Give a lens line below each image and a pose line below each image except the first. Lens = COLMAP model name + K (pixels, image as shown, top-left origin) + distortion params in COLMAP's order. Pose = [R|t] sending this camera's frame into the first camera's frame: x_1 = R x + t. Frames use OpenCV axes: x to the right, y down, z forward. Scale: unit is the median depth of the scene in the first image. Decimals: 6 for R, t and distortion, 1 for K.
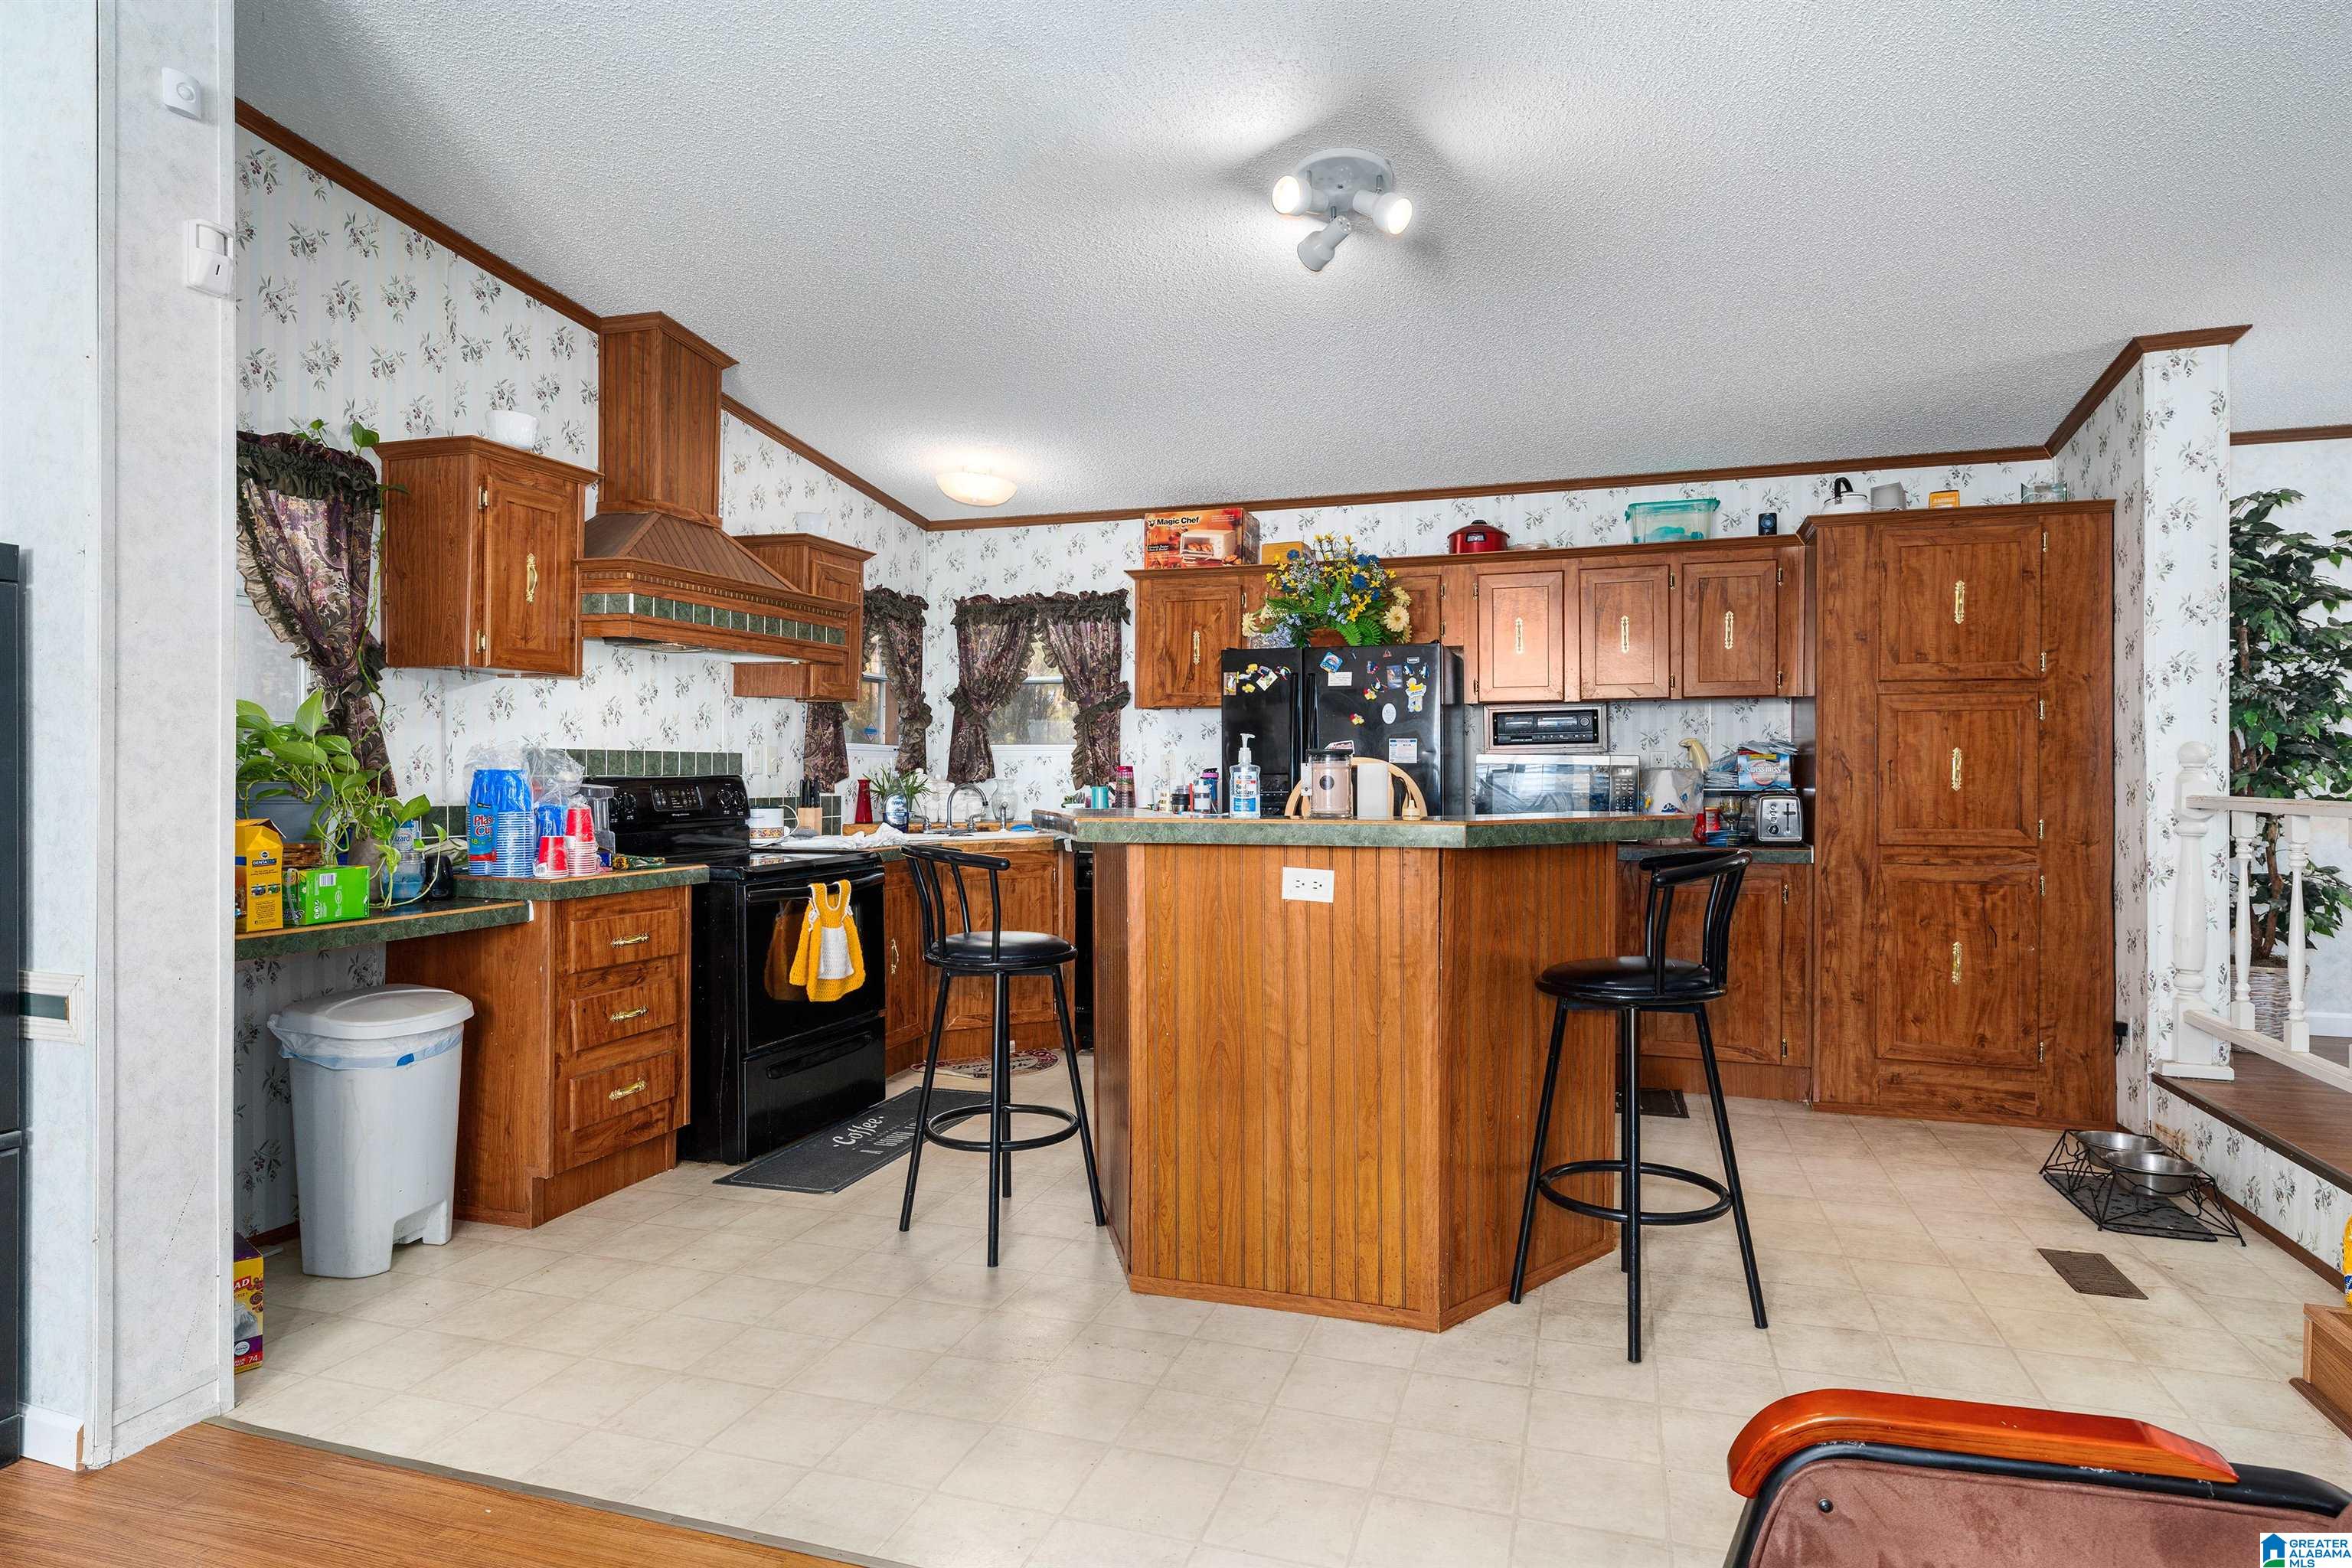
lens RADIAL K [[1312.7, 0, 1175.5], [0, 1312.7, 774.2], [0, 0, 1]] dist [0.003457, -0.001987]
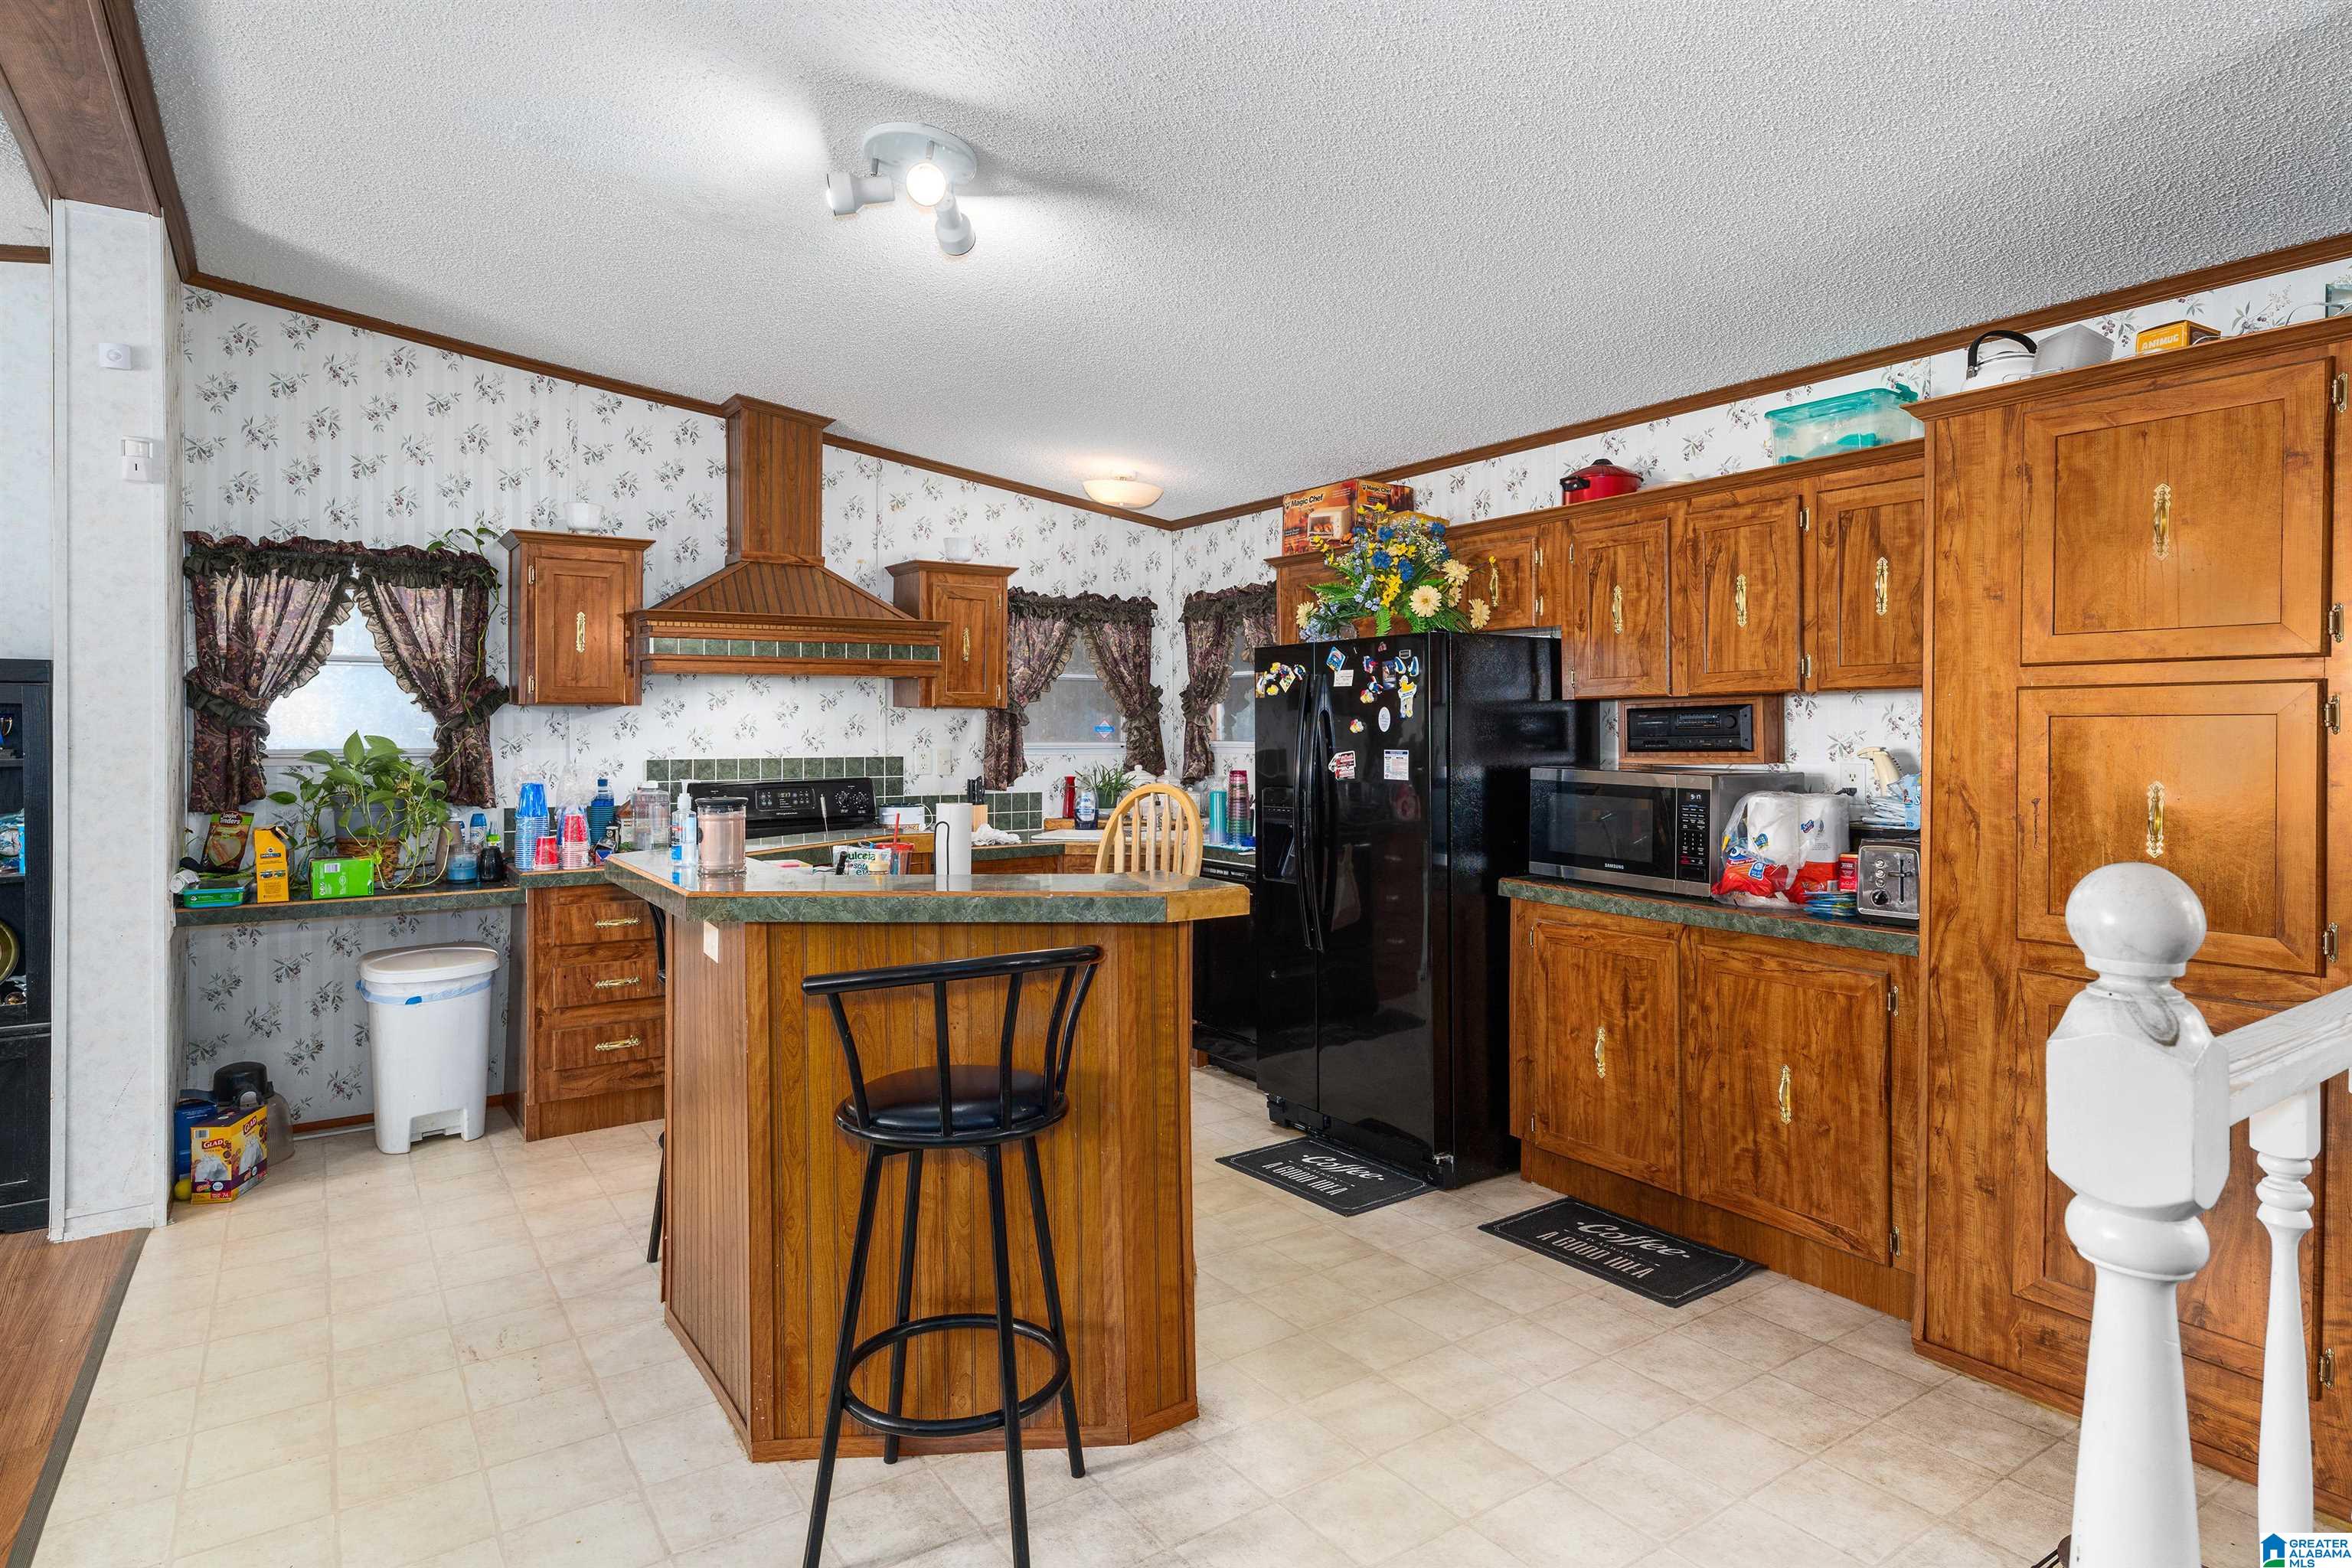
lens RADIAL K [[1277.9, 0, 1177.8], [0, 1277.9, 730.7], [0, 0, 1]] dist [-0.002363, 0.001913]
pose [[0.789405, -0.001740, -0.613870, 0.585640], [0.002101, 0.999998, -0.000133, -0.041547], [0.613869, -0.001185, 0.789407, 0.303898]]
